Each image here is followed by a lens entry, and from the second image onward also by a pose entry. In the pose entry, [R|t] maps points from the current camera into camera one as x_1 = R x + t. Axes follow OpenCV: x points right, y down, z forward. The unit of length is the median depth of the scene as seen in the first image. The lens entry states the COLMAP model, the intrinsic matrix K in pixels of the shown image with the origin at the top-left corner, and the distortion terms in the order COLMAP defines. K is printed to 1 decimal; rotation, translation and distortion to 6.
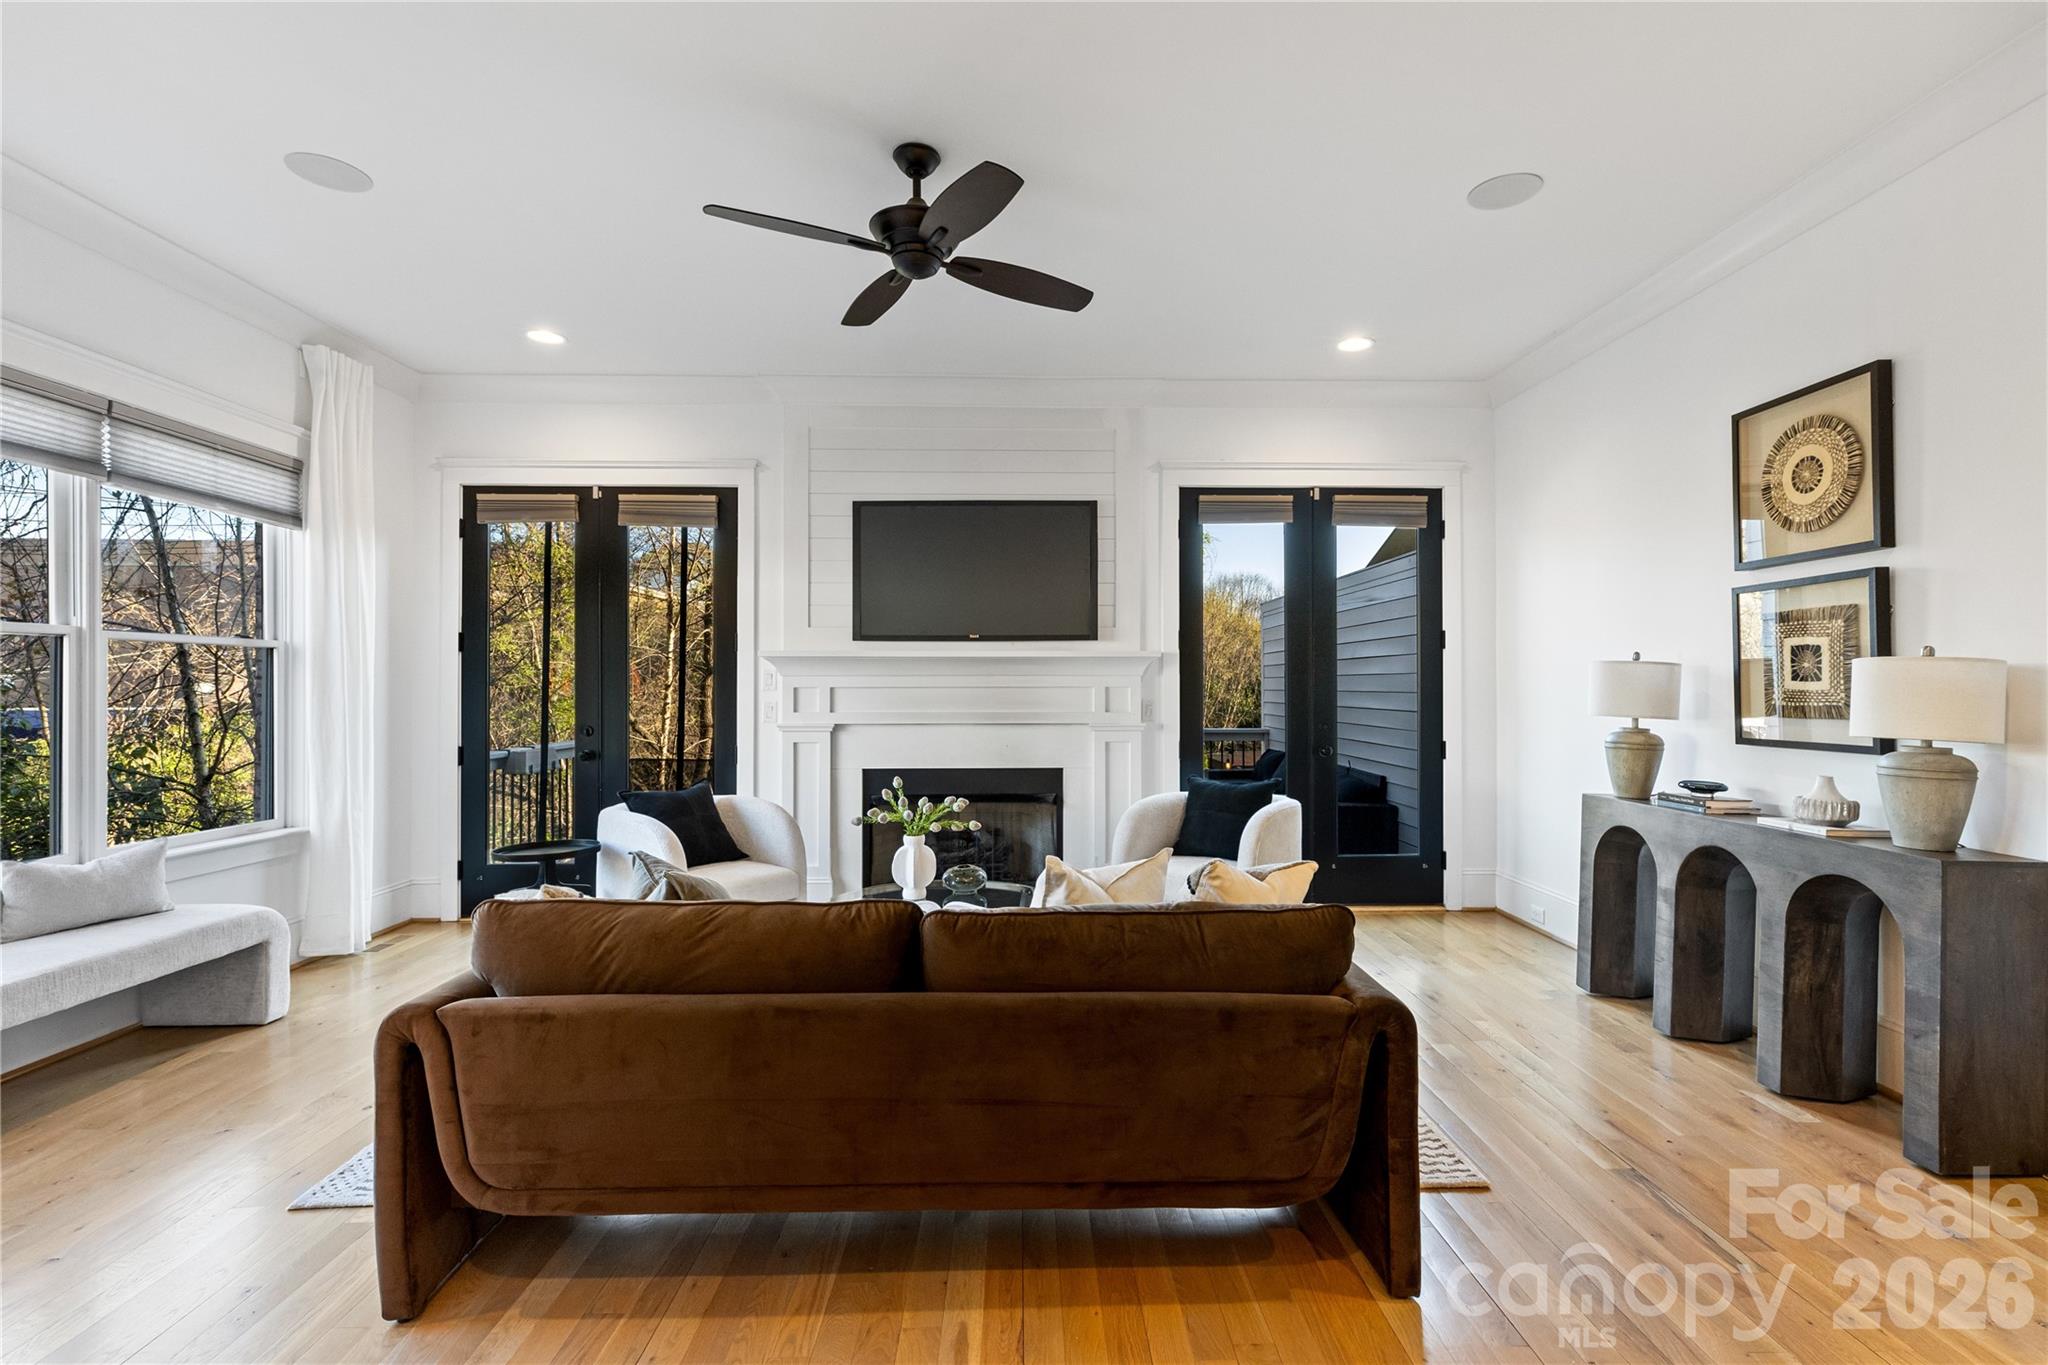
lens RADIAL K [[928.8, 0, 1024.9], [0, 928.8, 685.2], [0, 0, 1]] dist [-0.005565, -0.000200]
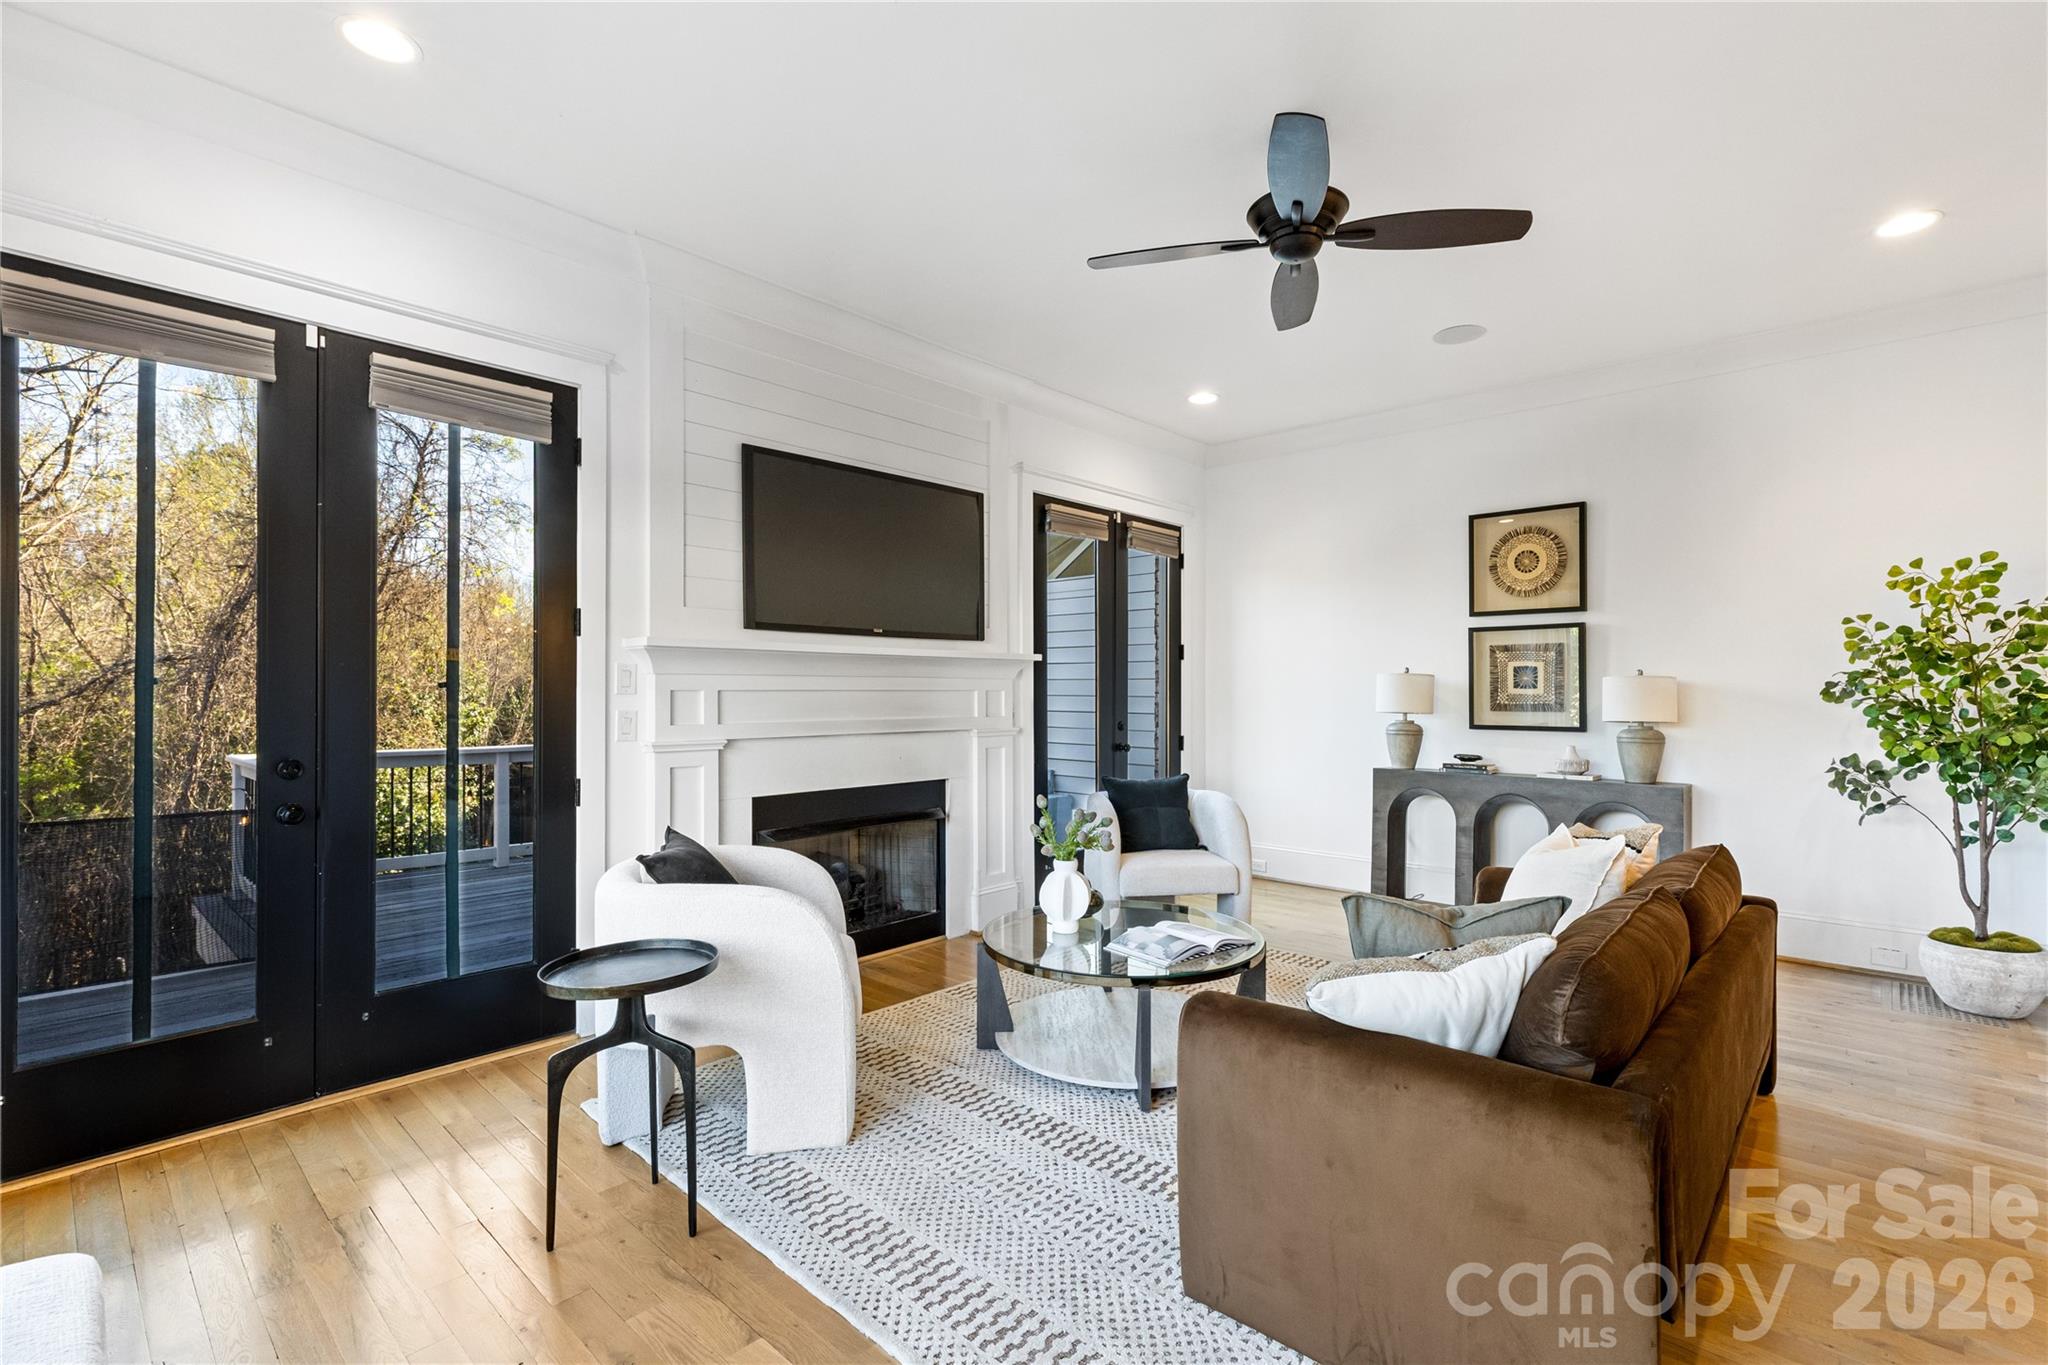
lens RADIAL K [[928.8, 0, 1023.3], [0, 928.8, 688.1], [0, 0, 1]] dist [-0.005565, -0.000200]
pose [[0.688274, 0.003910, 0.725440, -0.579747], [-0.004084, 0.999991, -0.001515, 0.000446], [-0.725439, -0.001920, 0.688284, 0.320172]]
